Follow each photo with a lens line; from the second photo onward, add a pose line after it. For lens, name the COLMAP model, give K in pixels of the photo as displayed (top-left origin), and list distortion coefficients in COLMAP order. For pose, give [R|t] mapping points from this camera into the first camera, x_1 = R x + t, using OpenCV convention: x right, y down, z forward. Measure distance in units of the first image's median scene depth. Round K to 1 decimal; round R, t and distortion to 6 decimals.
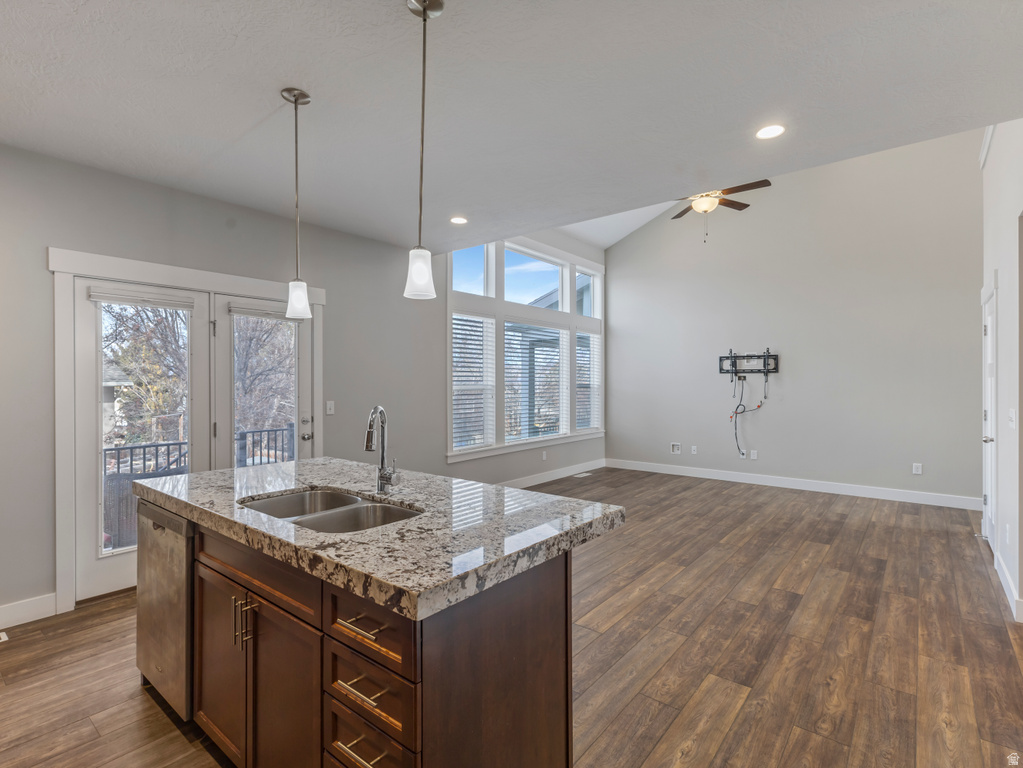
lens RADIAL K [[503.3, 0, 512.7], [0, 503.3, 382.8], [0, 0, 1]] dist [0.009055, -0.000536]
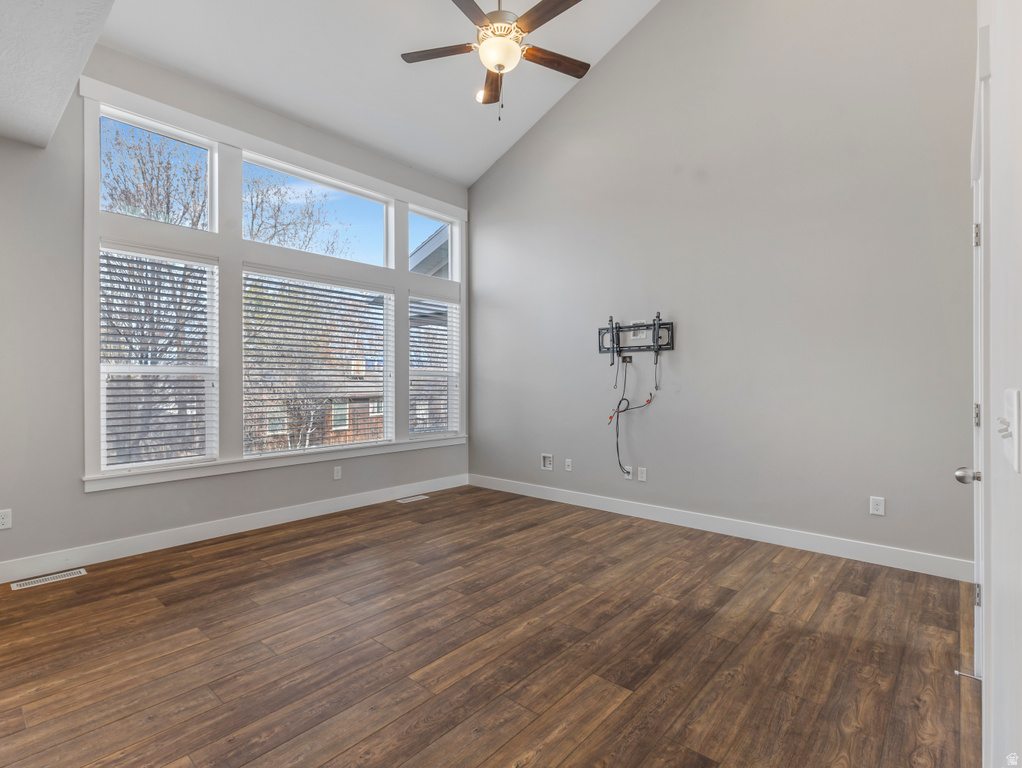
lens RADIAL K [[502.8, 0, 512.2], [0, 502.8, 382.8], [0, 0, 1]] dist [0.009055, -0.000536]
pose [[0.999146, -0.000081, -0.041321, 0.444429], [0.000106, 1.000000, 0.000619, 0.028862], [0.041321, -0.000623, 0.999146, 0.437933]]
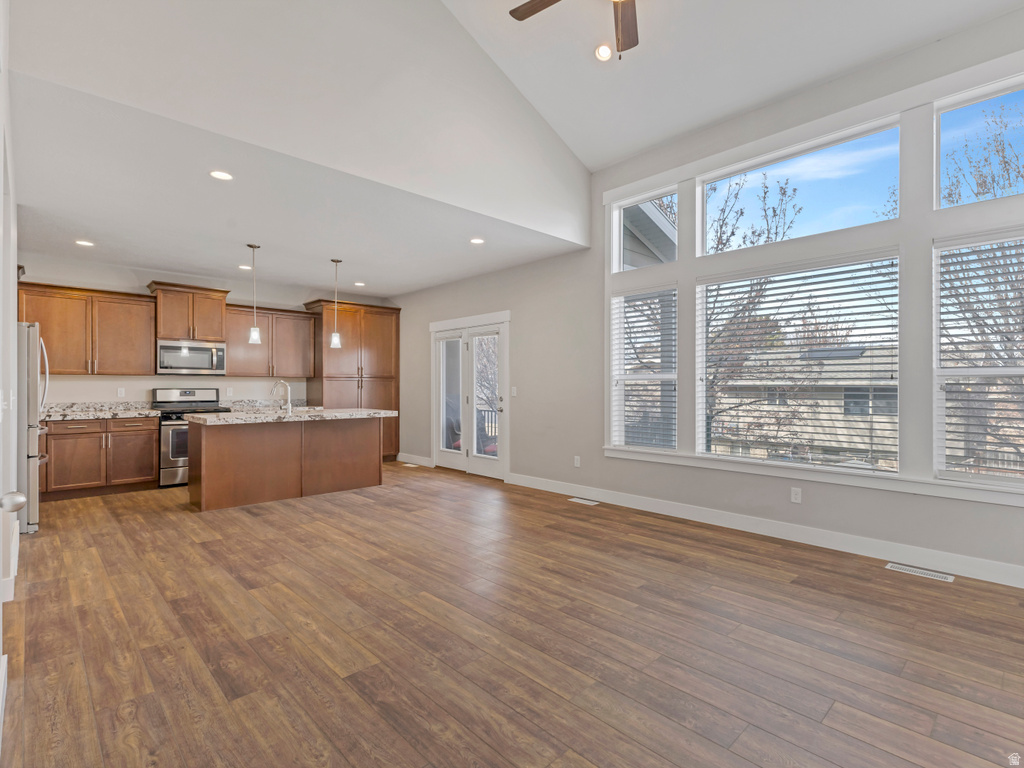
lens RADIAL K [[503.8, 0, 513.2], [0, 503.8, 382.8], [0, 0, 1]] dist [0.009055, -0.000536]
pose [[-0.127126, -0.005236, -0.991873, 0.912527], [-0.001722, 0.999986, -0.005058, 0.027120], [0.991885, 0.001065, -0.127133, 1.017693]]
